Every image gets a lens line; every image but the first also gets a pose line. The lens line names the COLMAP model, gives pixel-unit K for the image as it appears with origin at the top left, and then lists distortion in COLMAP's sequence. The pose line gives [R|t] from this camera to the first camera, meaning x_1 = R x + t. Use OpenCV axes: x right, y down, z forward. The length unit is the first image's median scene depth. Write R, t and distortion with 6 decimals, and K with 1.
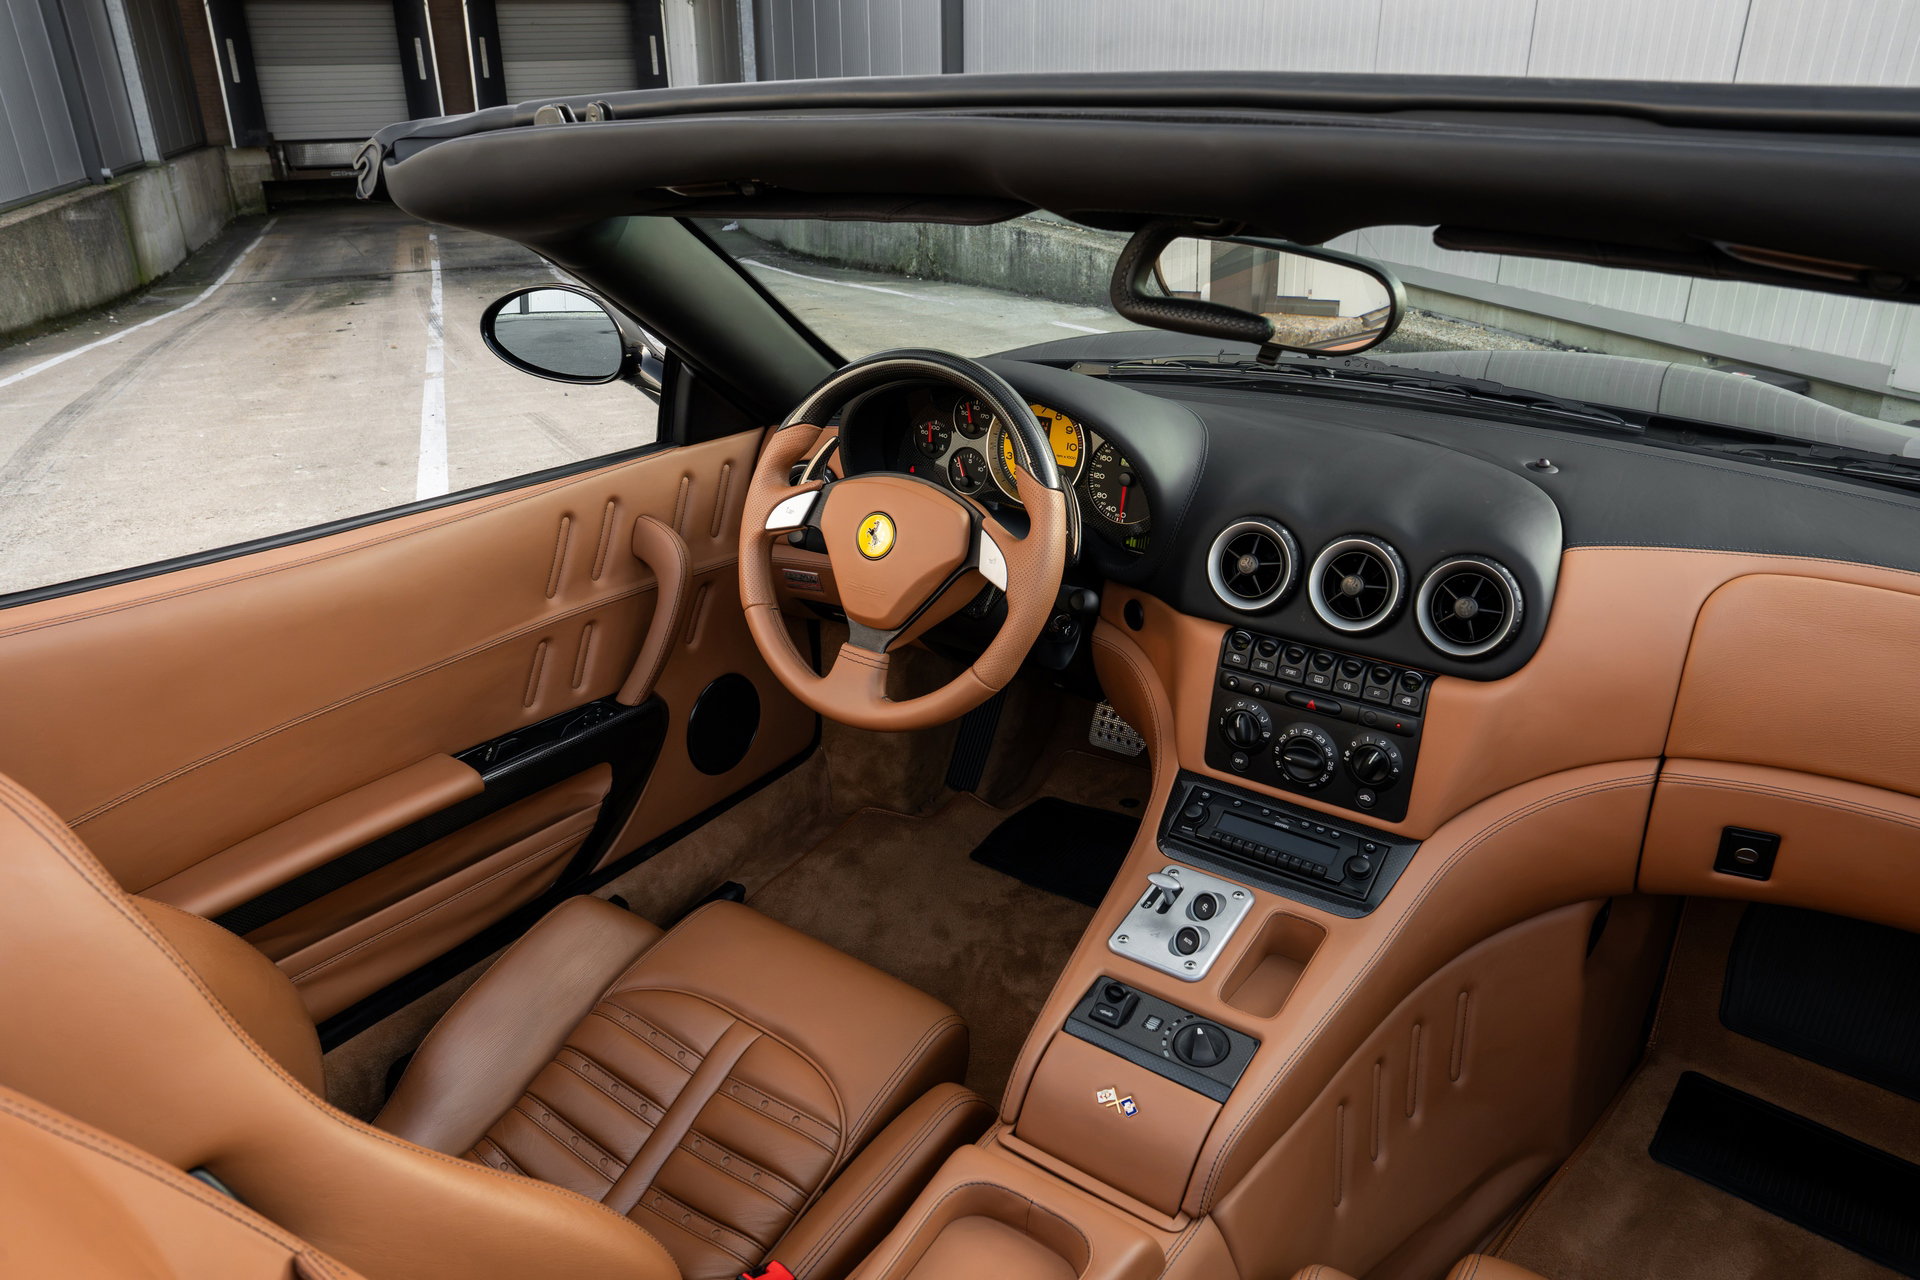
lens RADIAL K [[1313.5, 0, 960.0], [0, 1313.5, 640.0], [0, 0, 1]] dist [-0.094509, 0.075535]
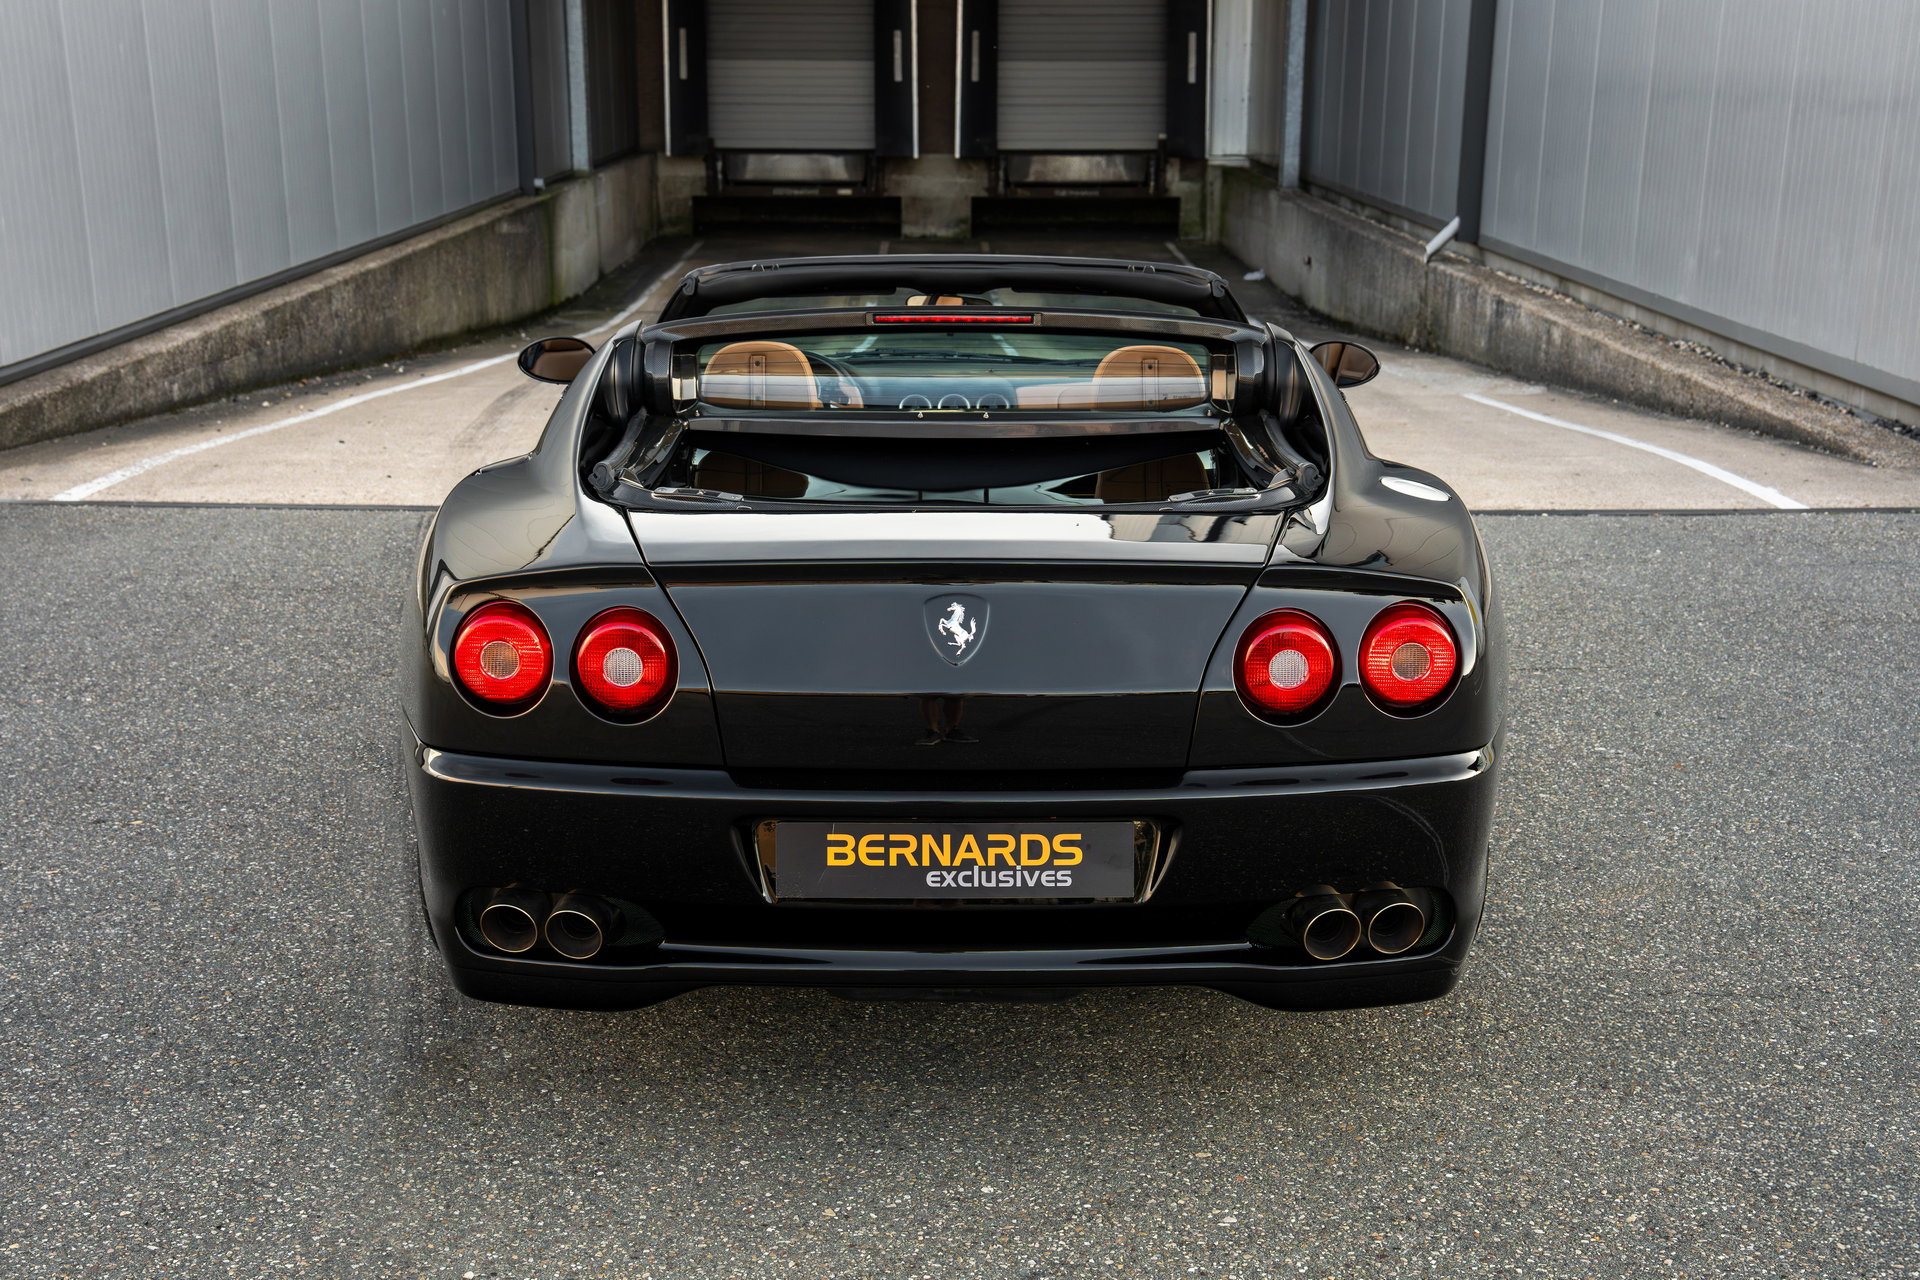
lens RADIAL K [[2238.7, 0, 960.0], [0, 2238.7, 640.0], [0, 0, 1]] dist [0.053805, 0.160790]
pose [[0.936216, 0.100494, -0.336749, 0.180450], [-0.151316, 0.980139, -0.128185, 0.110477], [0.317179, 0.170964, 0.932828, -0.338780]]
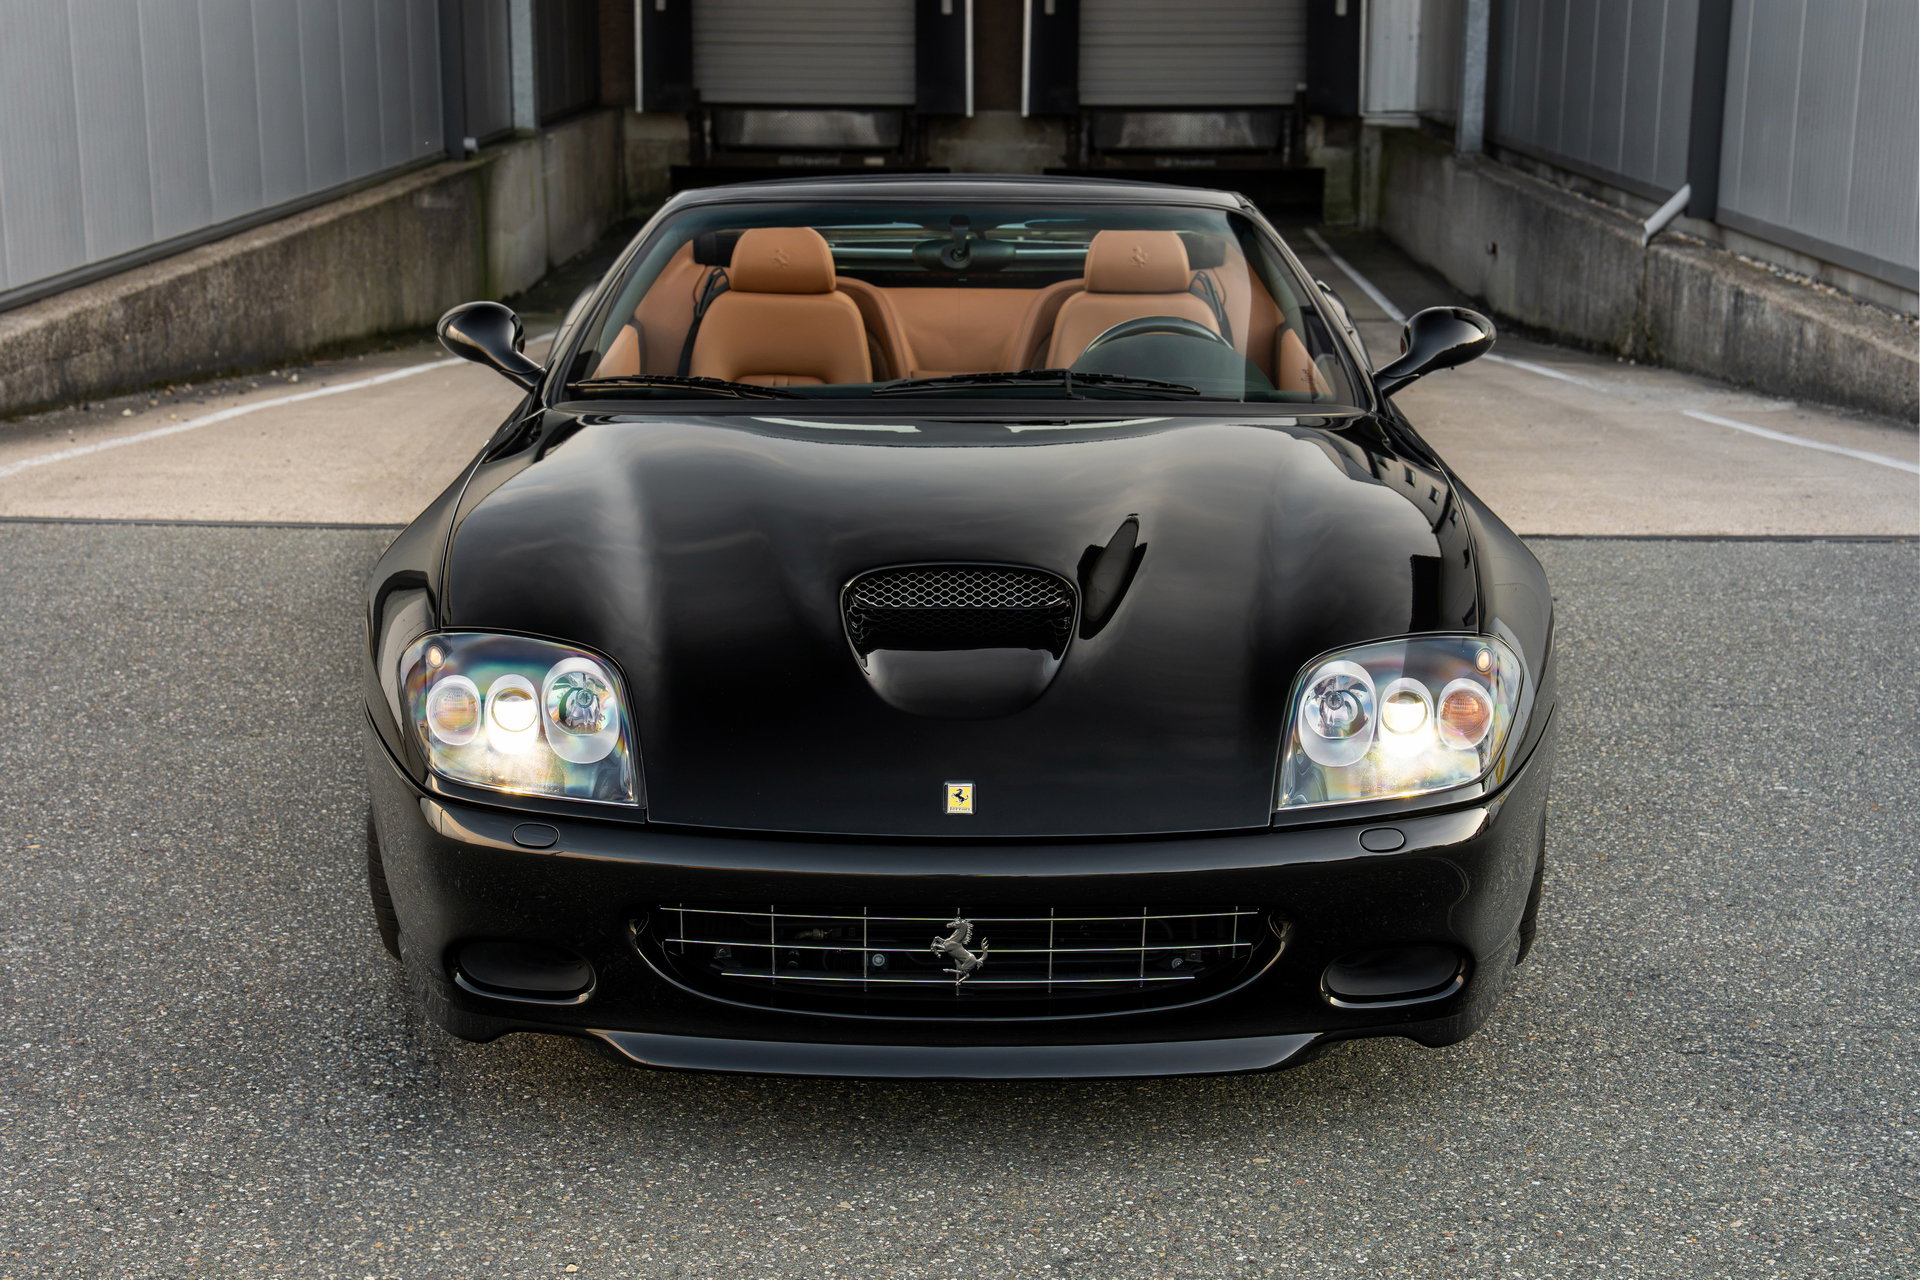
lens RADIAL K [[3107.8, 0, 960.0], [0, 3107.8, 640.0], [0, 0, 1]] dist [0.229501, 0.046974]
pose [[0.927685, 0.088979, -0.362605, 0.209209], [-0.160446, 0.971946, -0.171981, 0.139517], [0.337130, 0.217723, 0.915937, -0.397180]]
